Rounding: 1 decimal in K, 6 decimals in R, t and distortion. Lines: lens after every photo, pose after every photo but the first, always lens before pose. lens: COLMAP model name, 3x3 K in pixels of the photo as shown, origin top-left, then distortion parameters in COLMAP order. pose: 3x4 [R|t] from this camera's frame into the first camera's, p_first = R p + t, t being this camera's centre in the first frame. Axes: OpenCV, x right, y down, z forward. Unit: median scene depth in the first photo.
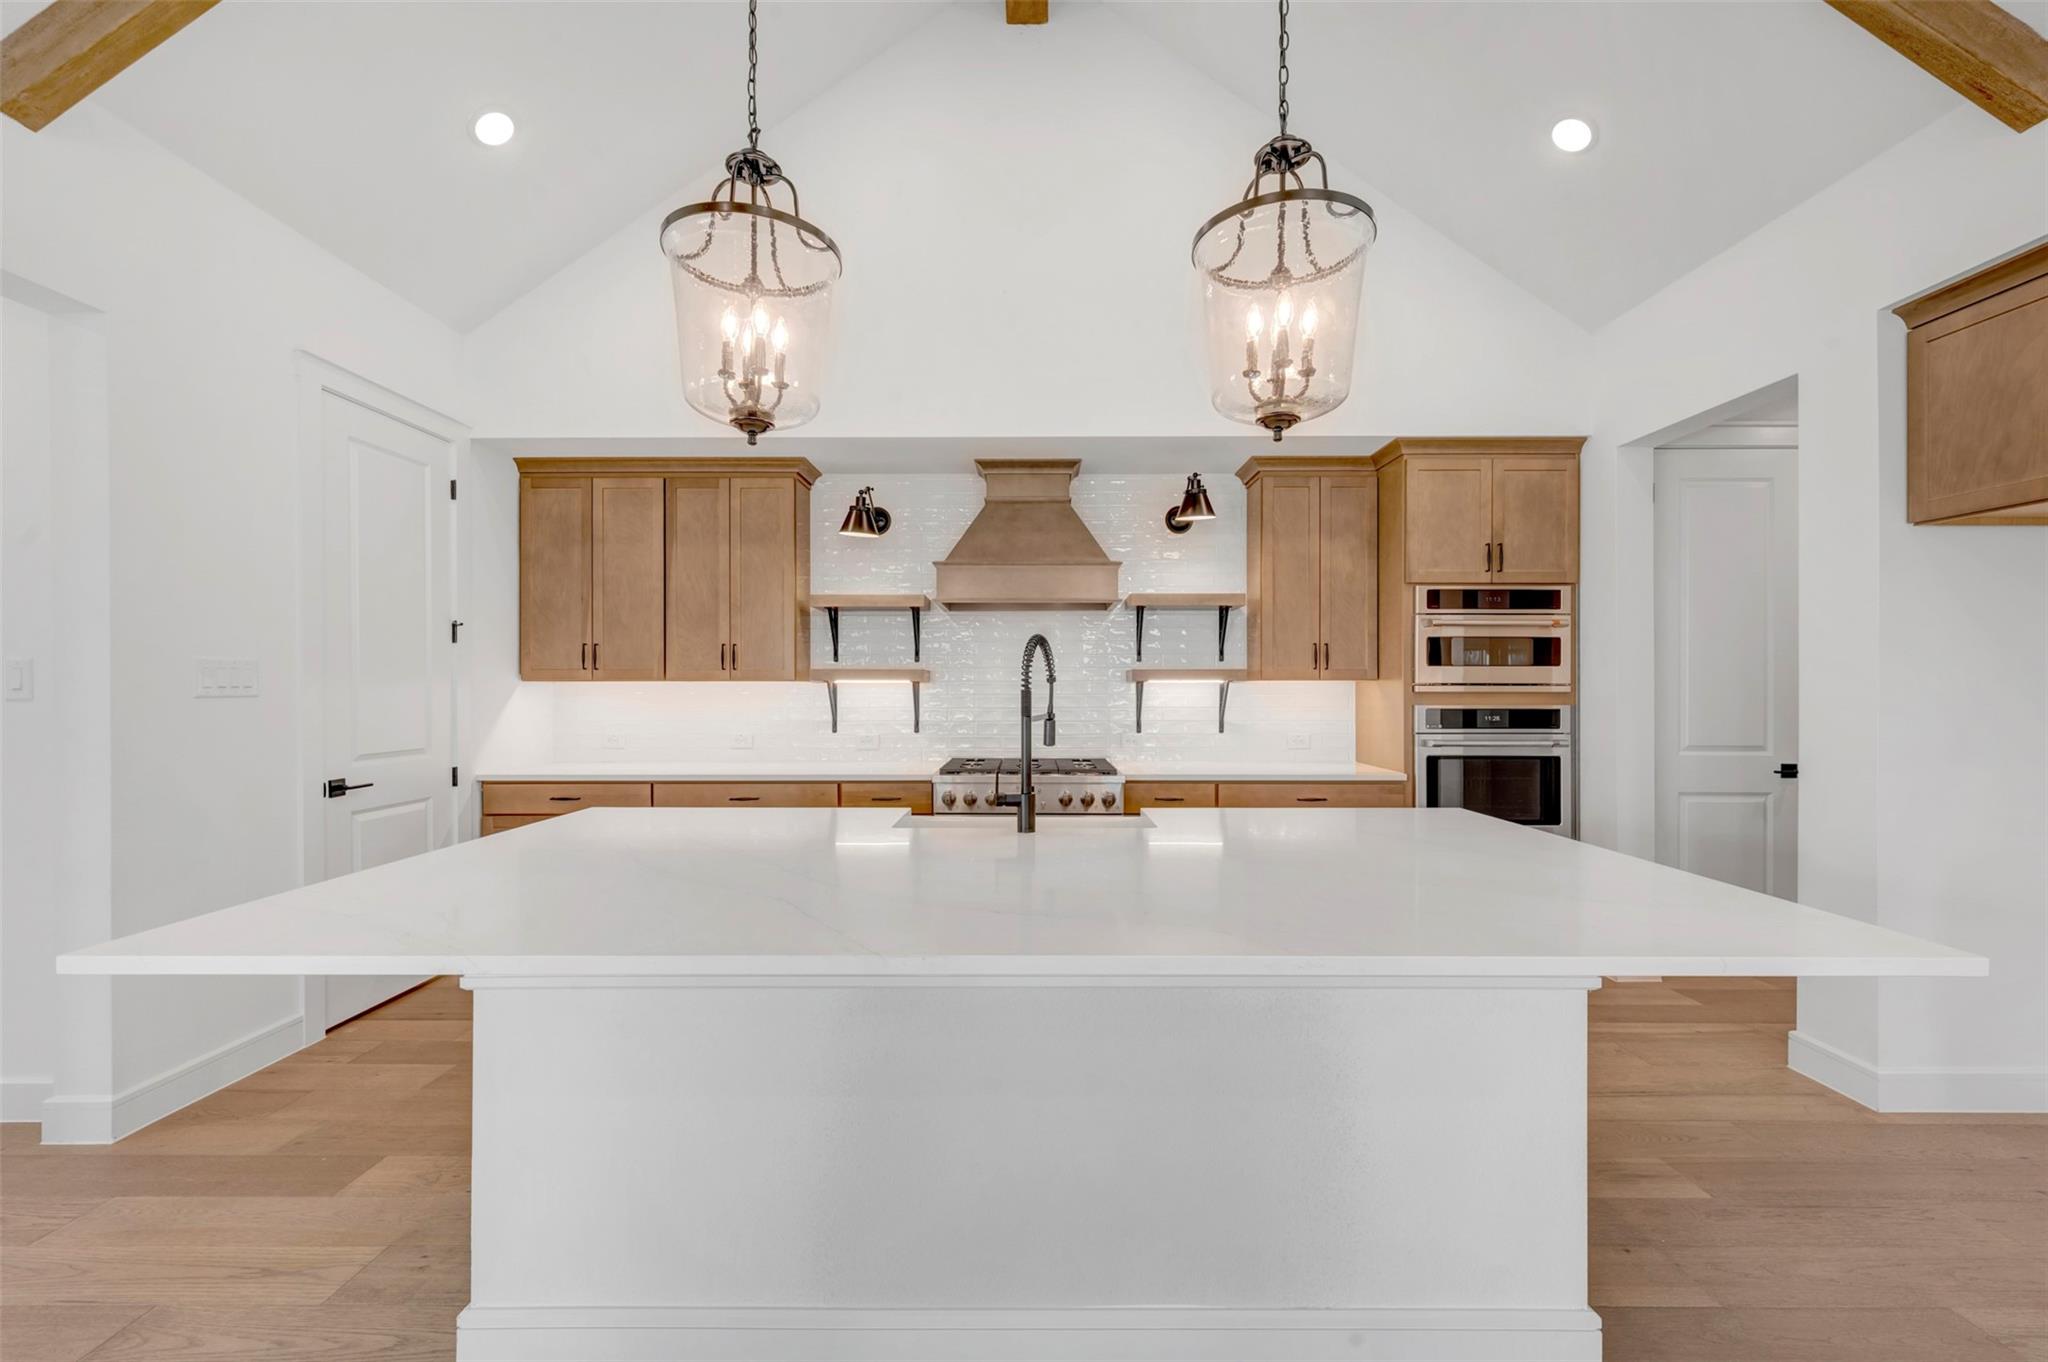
lens RADIAL K [[839.1, 0, 1025.8], [0, 839.1, 689.3], [0, 0, 1]] dist [-0.000429, -0.000053]
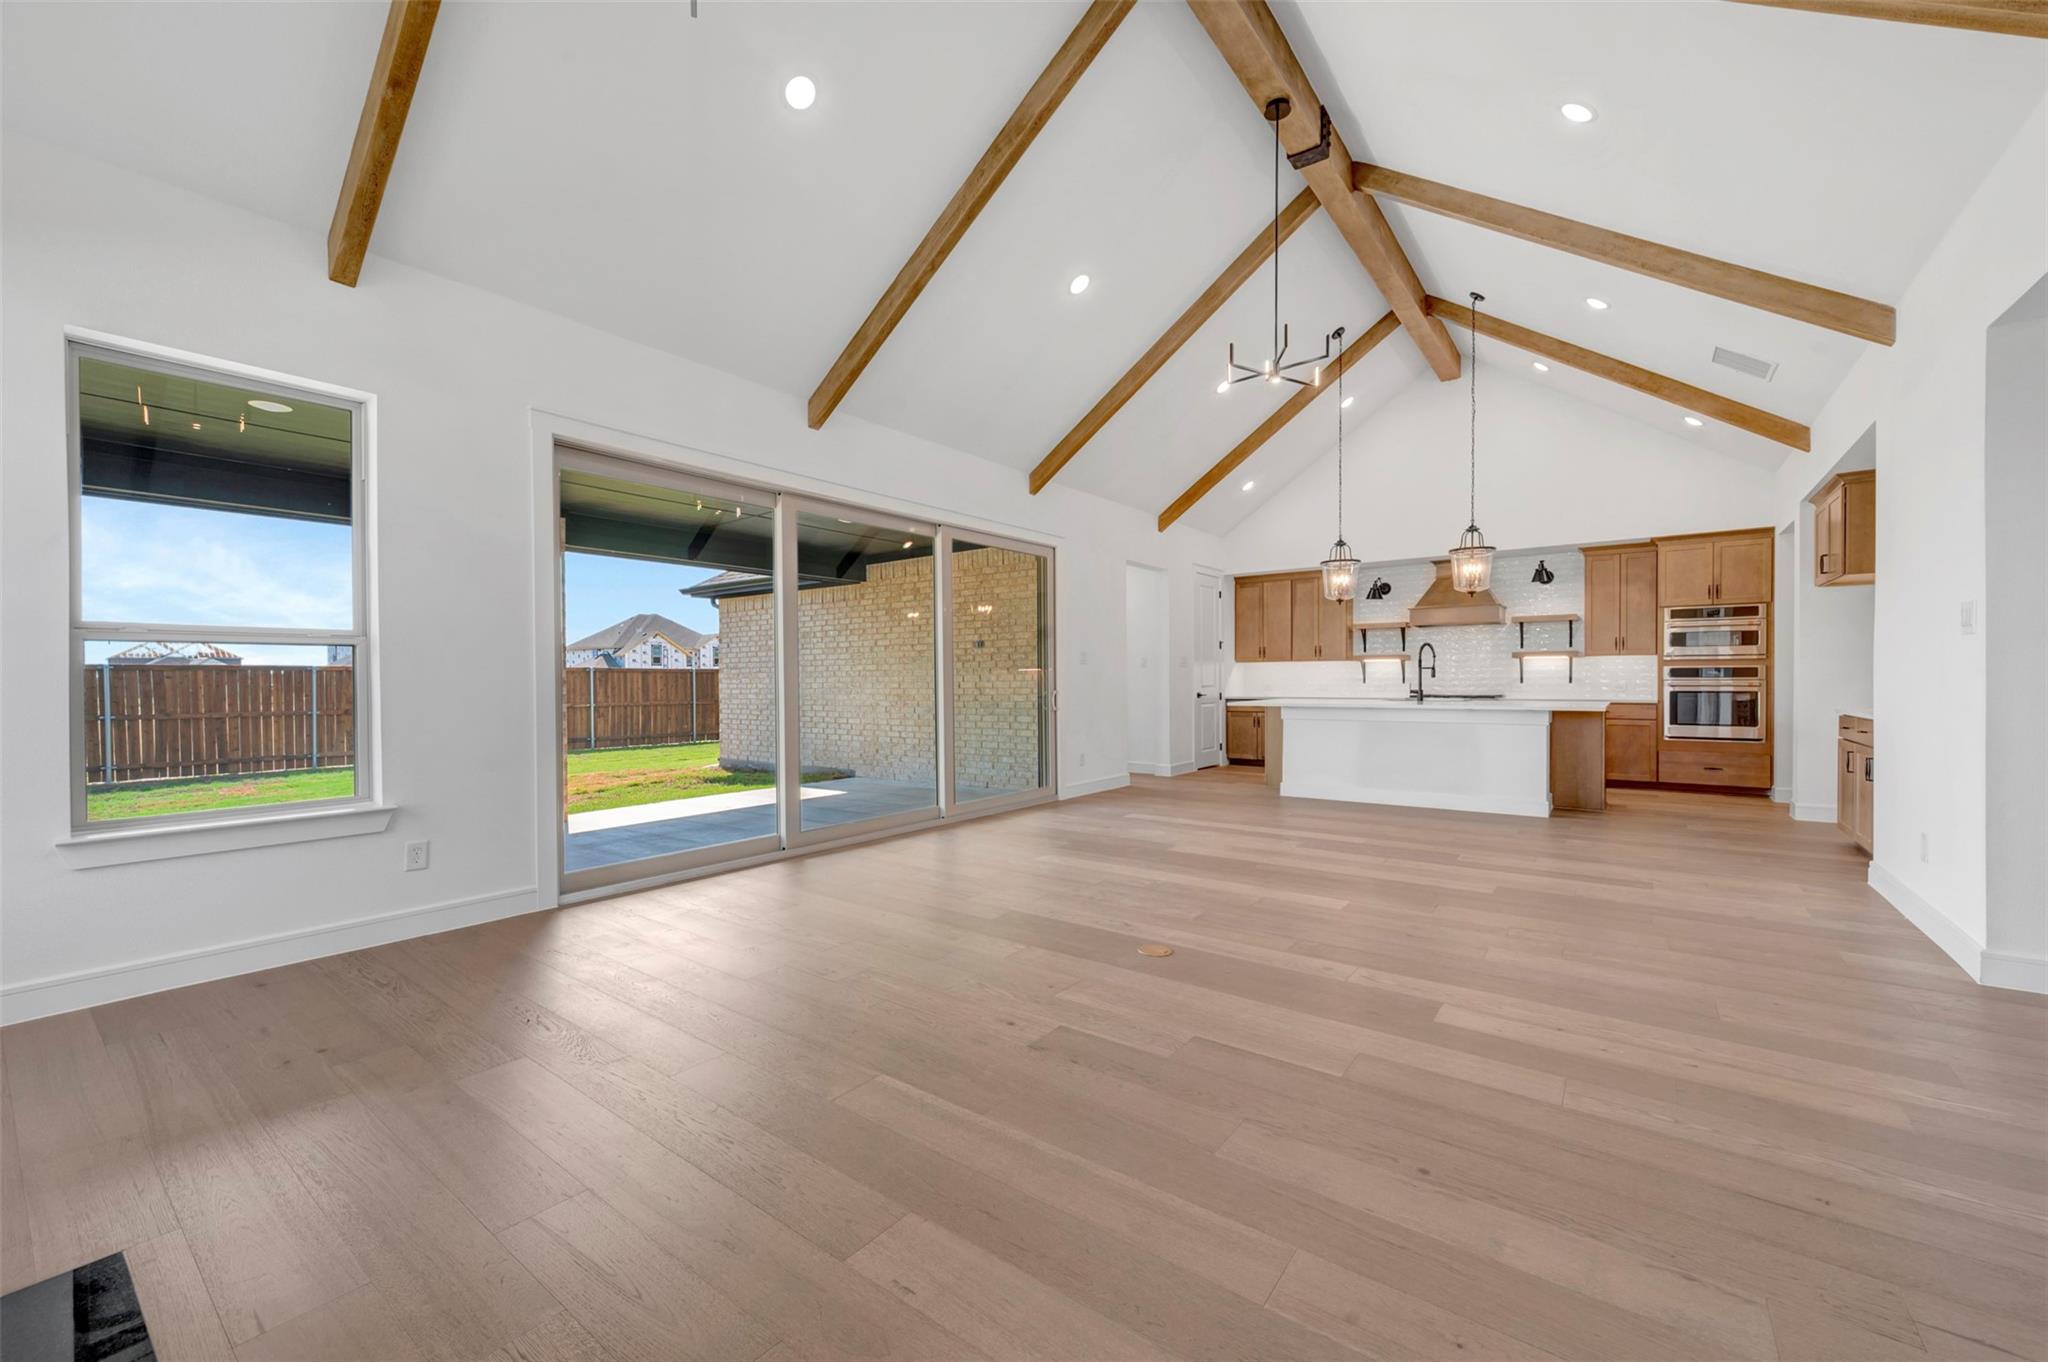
lens RADIAL K [[839.1, 0, 989.8], [0, 839.1, 694.1], [0, 0, 1]] dist [-0.000429, -0.000053]
pose [[0.787748, 0.005607, -0.615973, 0.405589], [0.003804, 0.999895, 0.013967, 0.049043], [0.615986, -0.013346, 0.787644, -1.541879]]
